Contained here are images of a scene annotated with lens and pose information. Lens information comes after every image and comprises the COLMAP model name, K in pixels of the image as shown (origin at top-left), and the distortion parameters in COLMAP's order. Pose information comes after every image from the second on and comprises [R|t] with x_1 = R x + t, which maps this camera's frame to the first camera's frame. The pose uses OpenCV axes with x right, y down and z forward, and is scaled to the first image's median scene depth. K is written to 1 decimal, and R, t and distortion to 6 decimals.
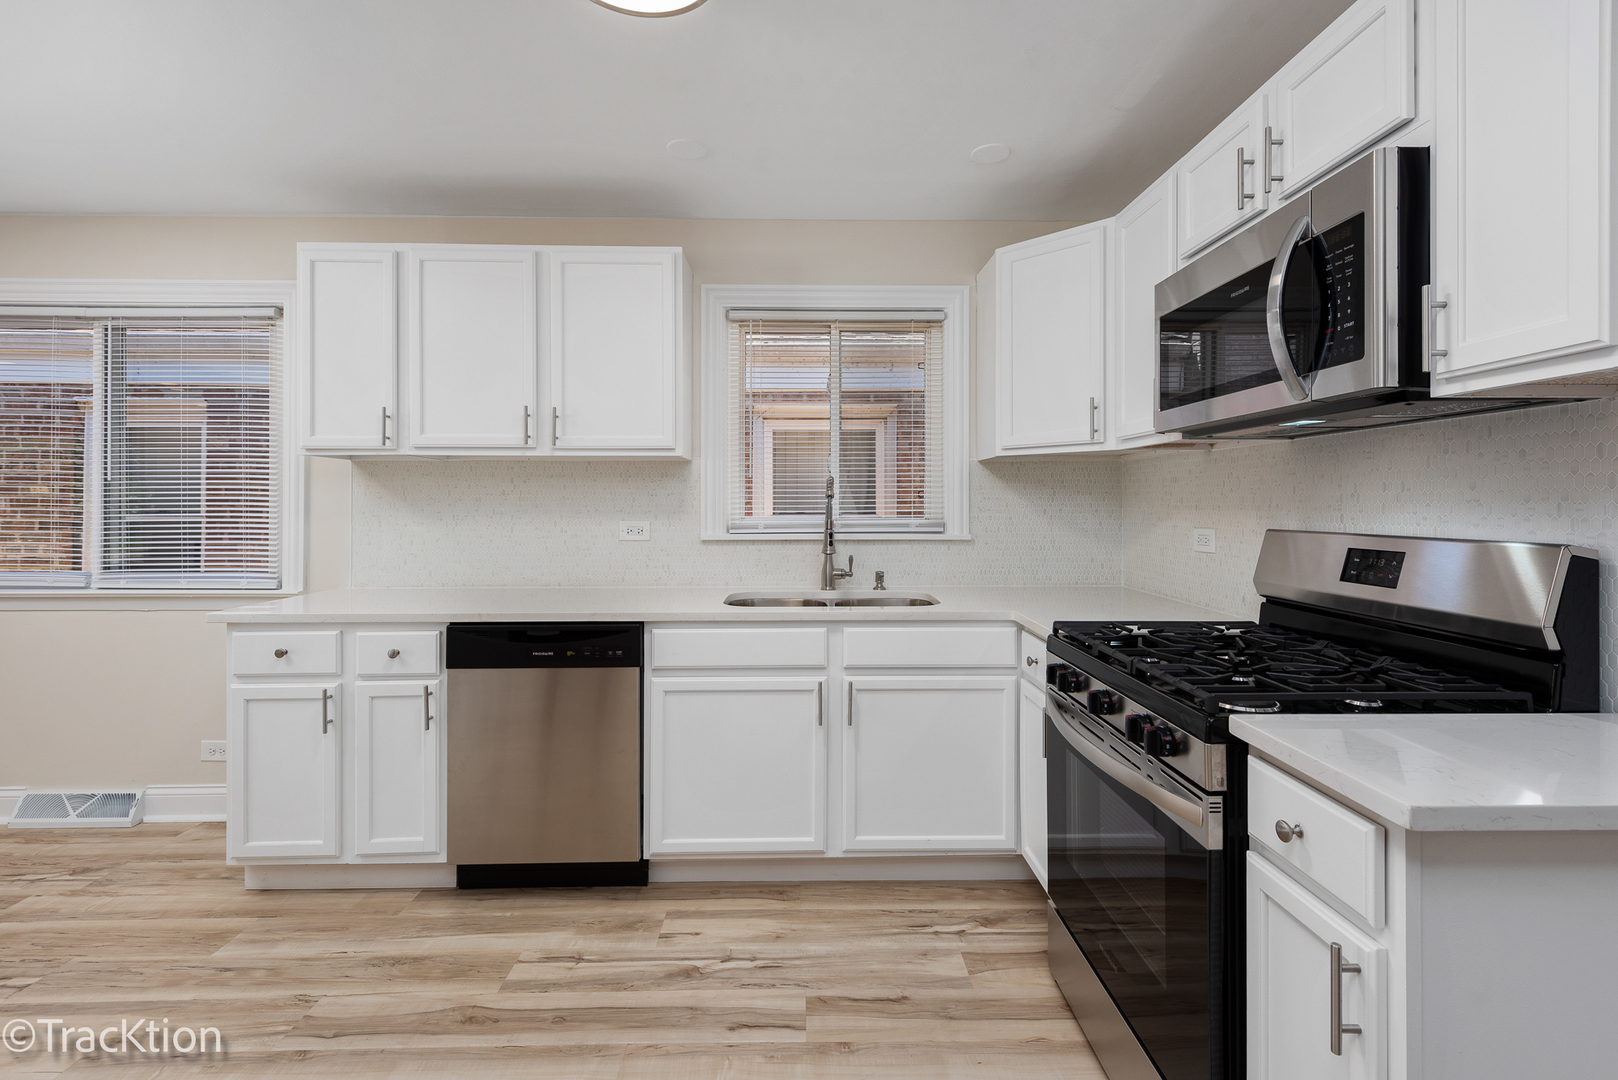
lens RADIAL K [[718.0, 0, 814.2], [0, 718.0, 505.7], [0, 0, 1]] dist [0.012948, -0.003826]
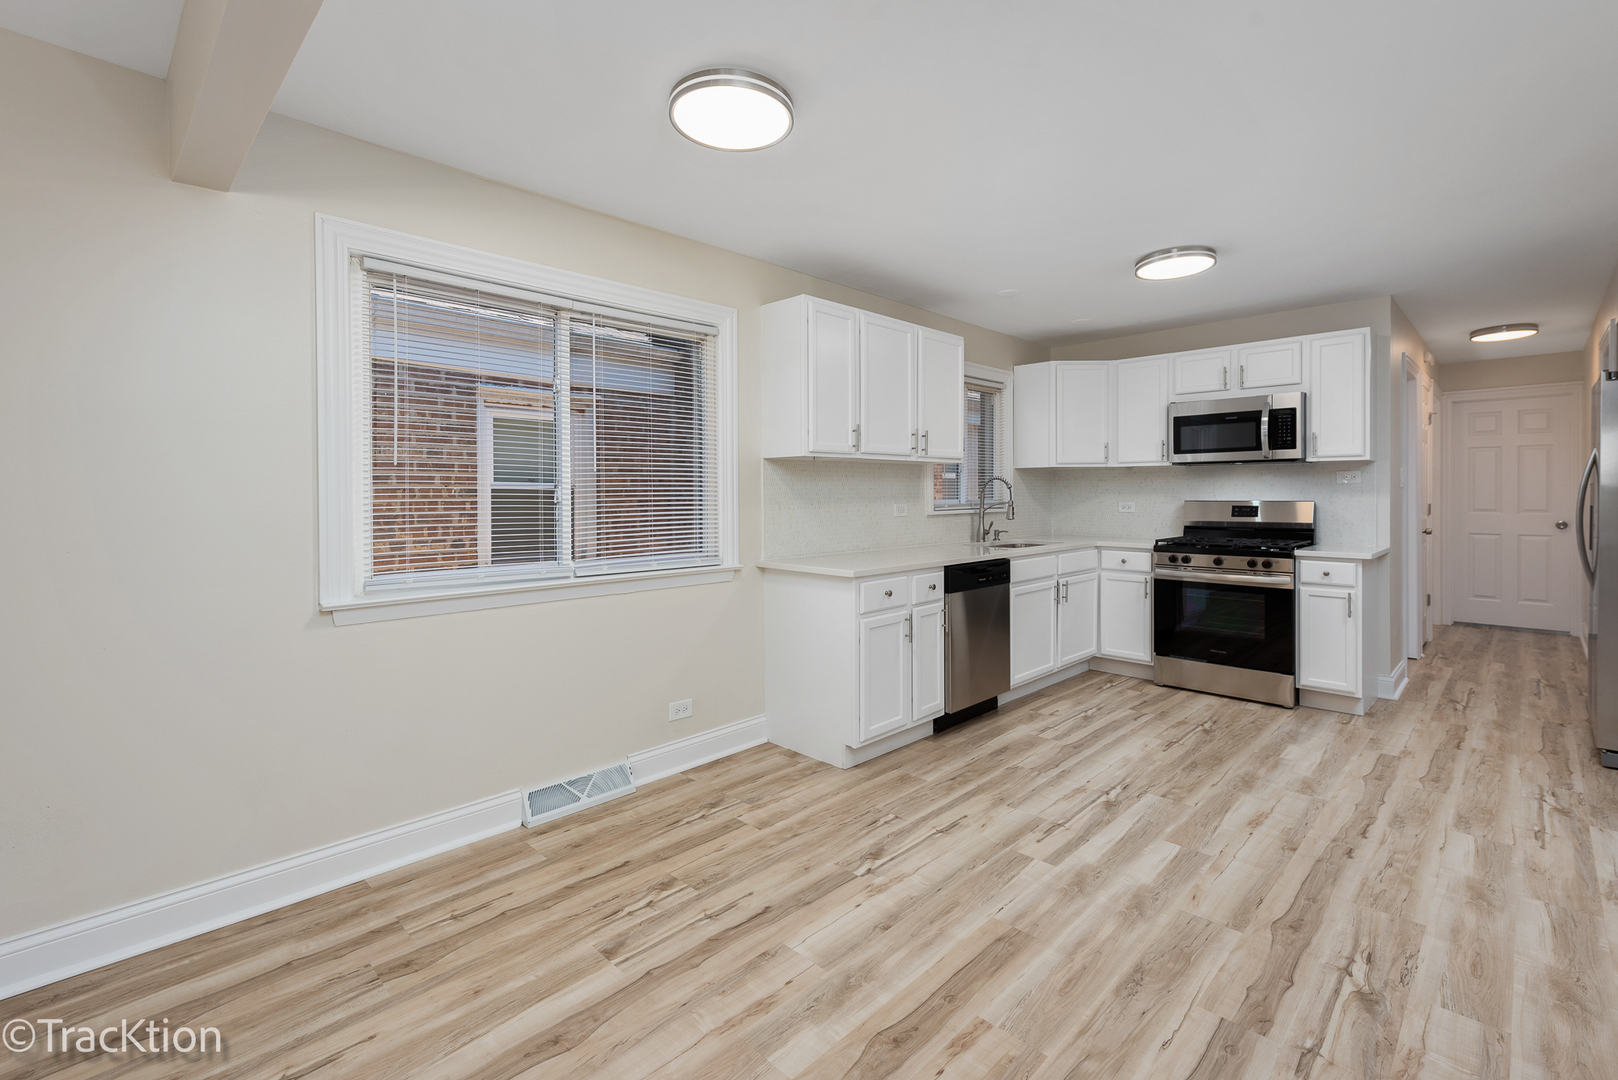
lens RADIAL K [[718.0, 0, 814.2], [0, 718.0, 505.7], [0, 0, 1]] dist [0.012948, -0.003826]
pose [[0.718573, -0.016360, 0.695259, -1.839448], [0.006906, 0.999842, 0.016389, -0.000459], [-0.695417, -0.006975, 0.718572, 0.052751]]
